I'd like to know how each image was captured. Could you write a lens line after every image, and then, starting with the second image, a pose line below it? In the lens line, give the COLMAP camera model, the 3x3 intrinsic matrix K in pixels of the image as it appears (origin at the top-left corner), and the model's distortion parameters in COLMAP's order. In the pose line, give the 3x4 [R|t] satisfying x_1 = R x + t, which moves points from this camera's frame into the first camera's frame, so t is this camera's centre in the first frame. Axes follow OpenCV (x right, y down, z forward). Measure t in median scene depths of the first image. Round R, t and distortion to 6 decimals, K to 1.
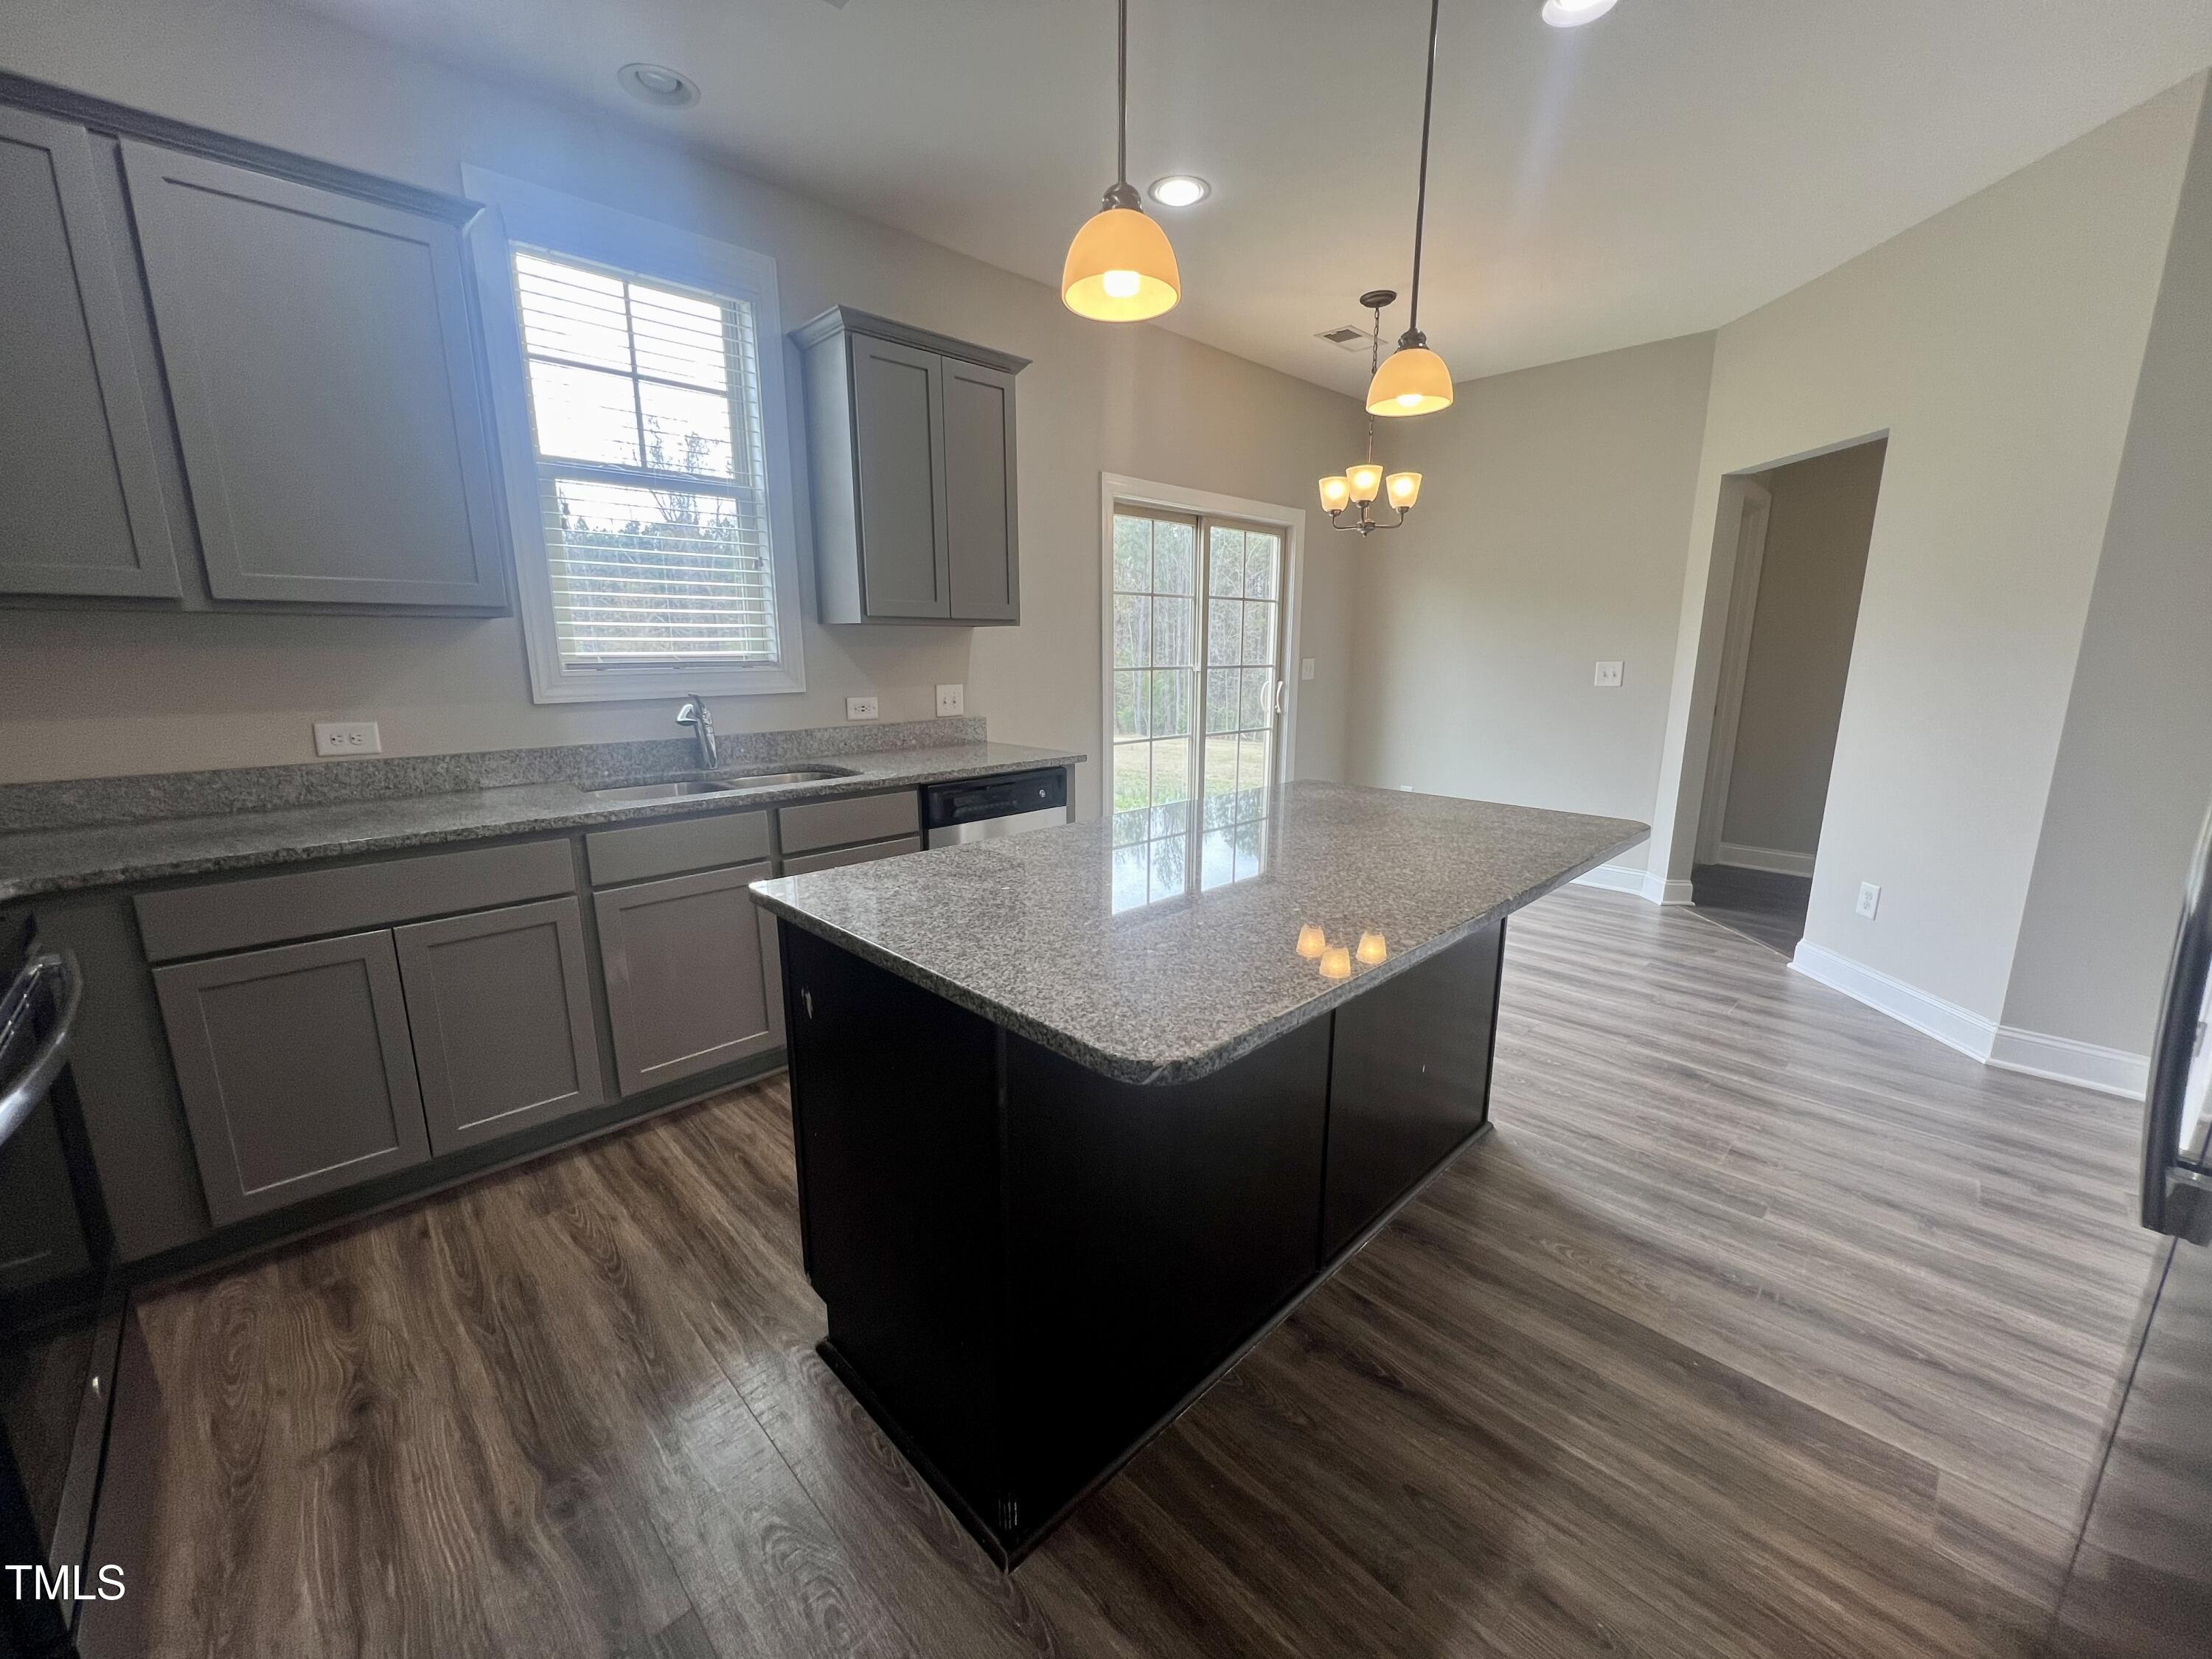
lens RADIAL K [[881.9, 0, 1111.5], [0, 881.9, 833.2], [0, 0, 1]] dist [0.000475, 0.000101]
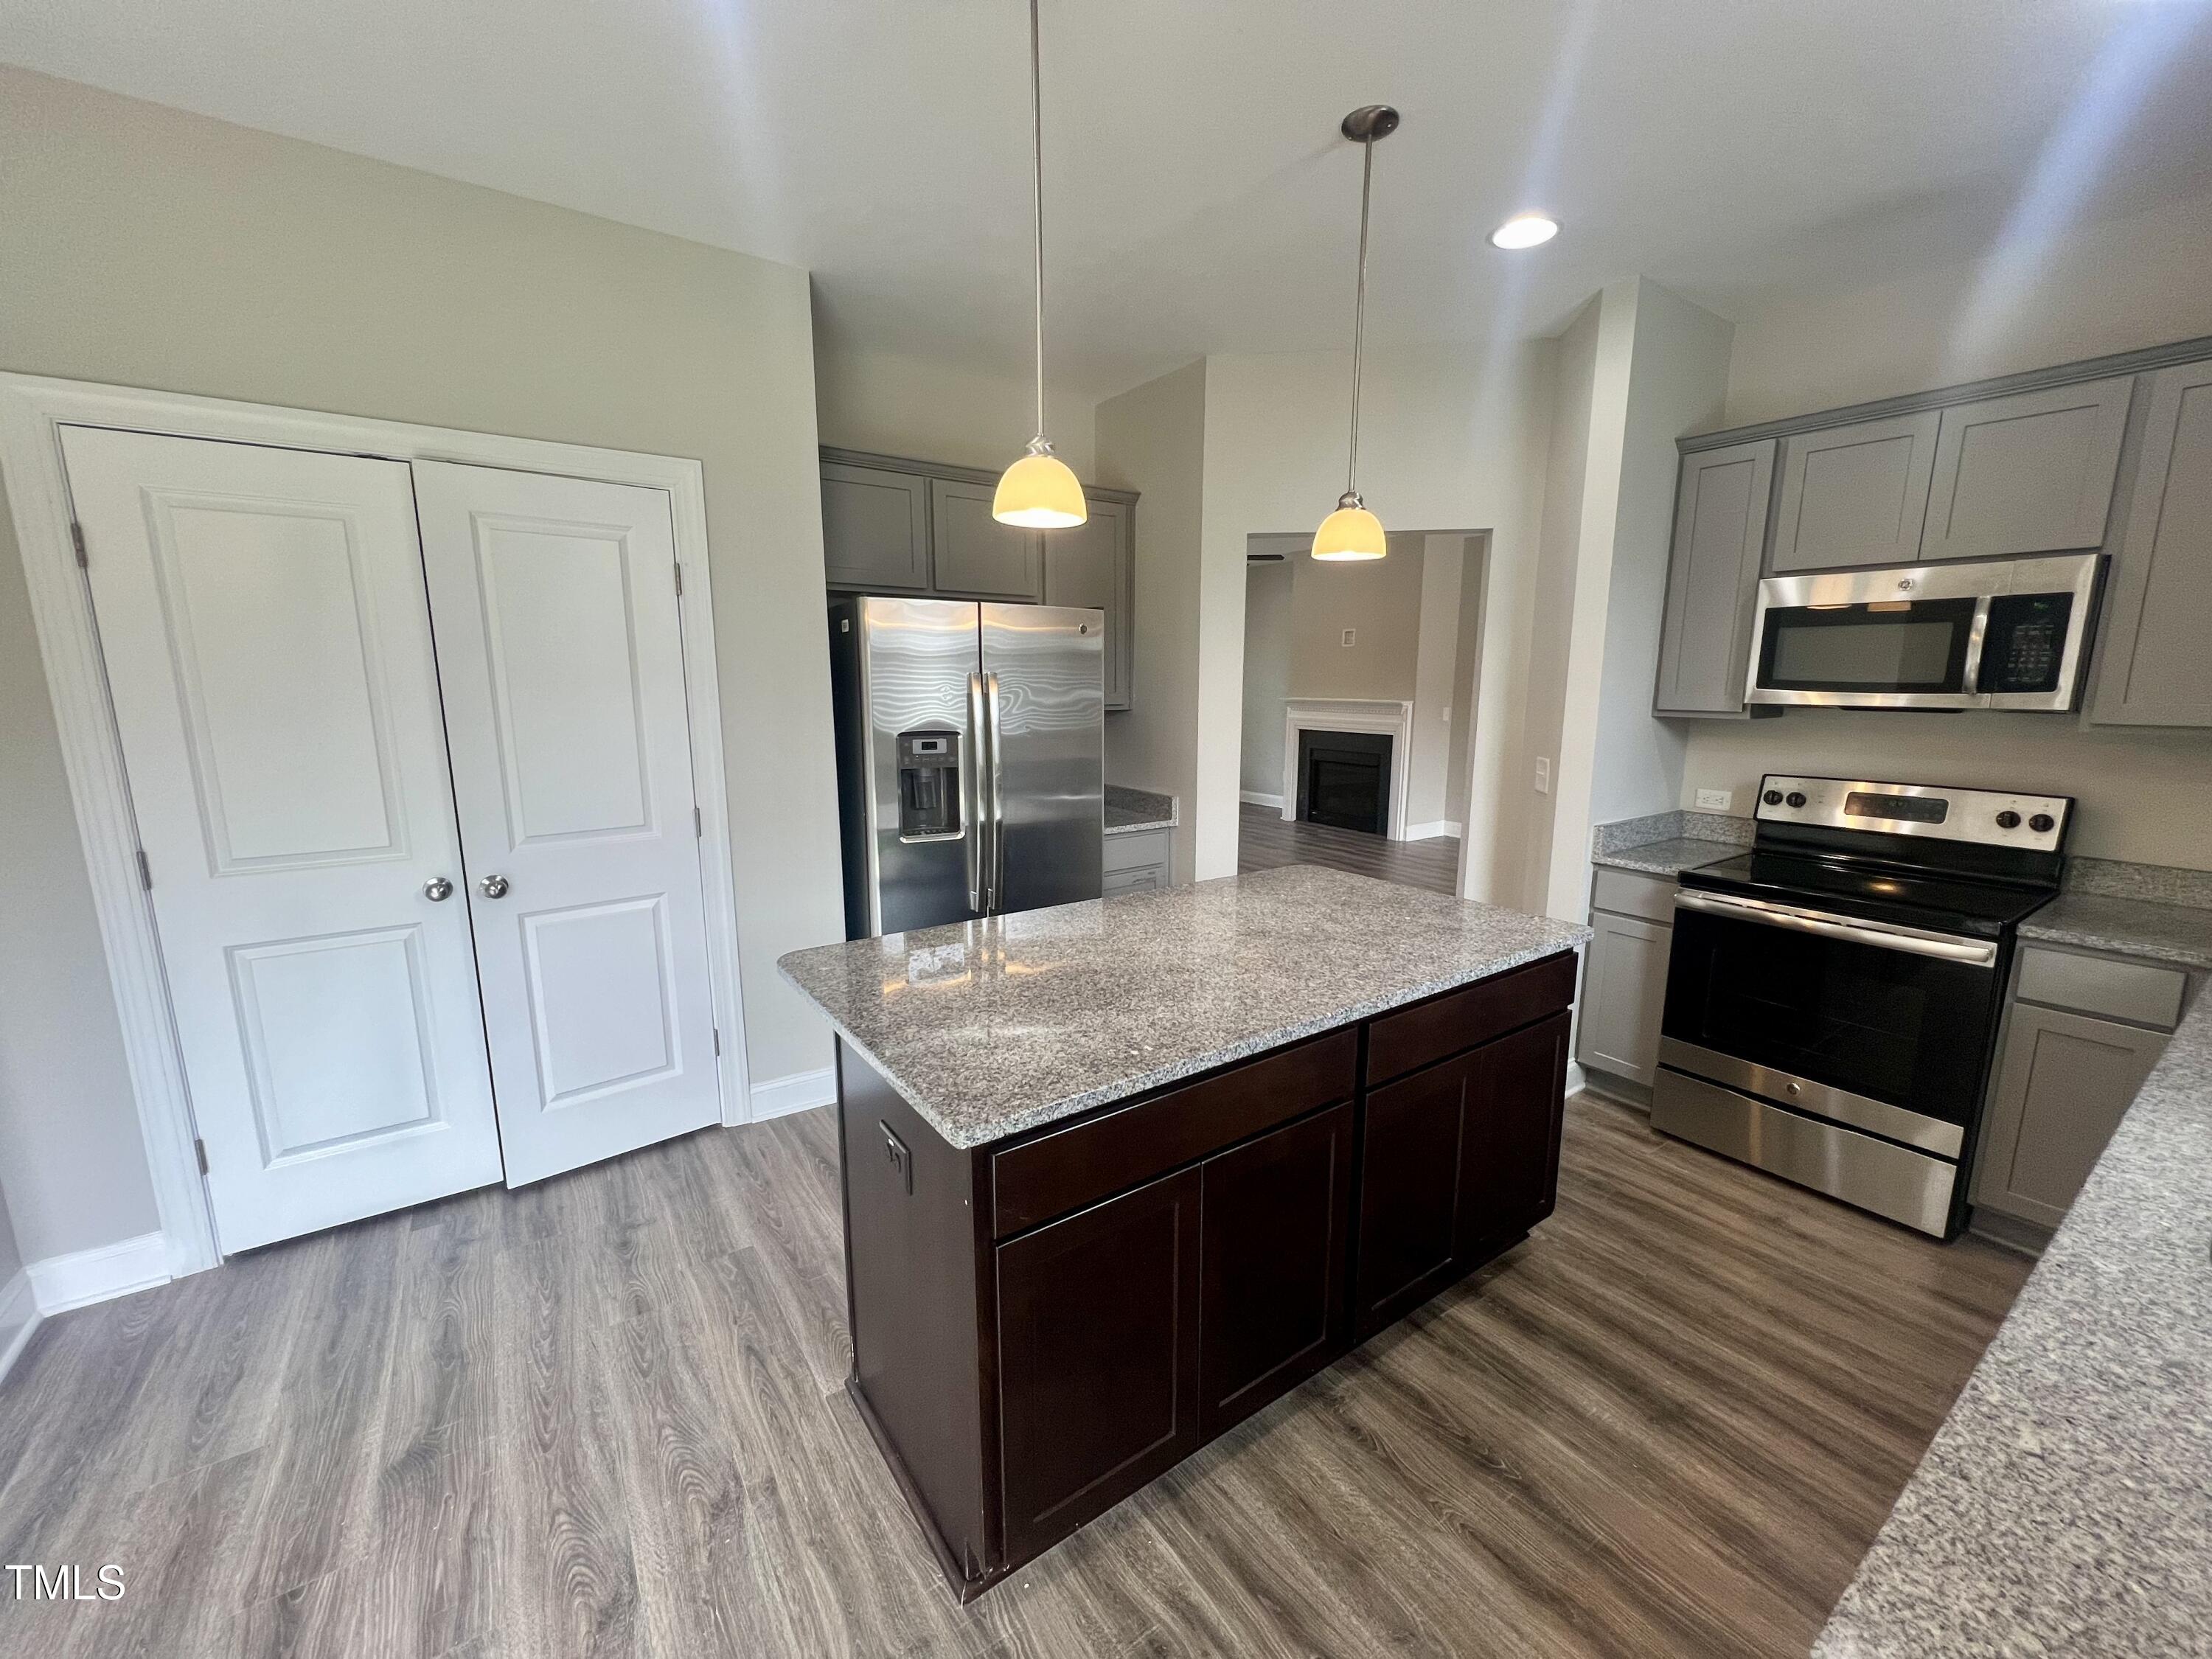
lens RADIAL K [[881.9, 0, 1111.5], [0, 881.9, 833.2], [0, 0, 1]] dist [0.000475, 0.000101]
pose [[-0.987487, -0.032261, 0.154366, 0.114507], [0.028601, 0.925981, 0.376486, -0.495710], [-0.155086, 0.376190, -0.913471, 1.817599]]
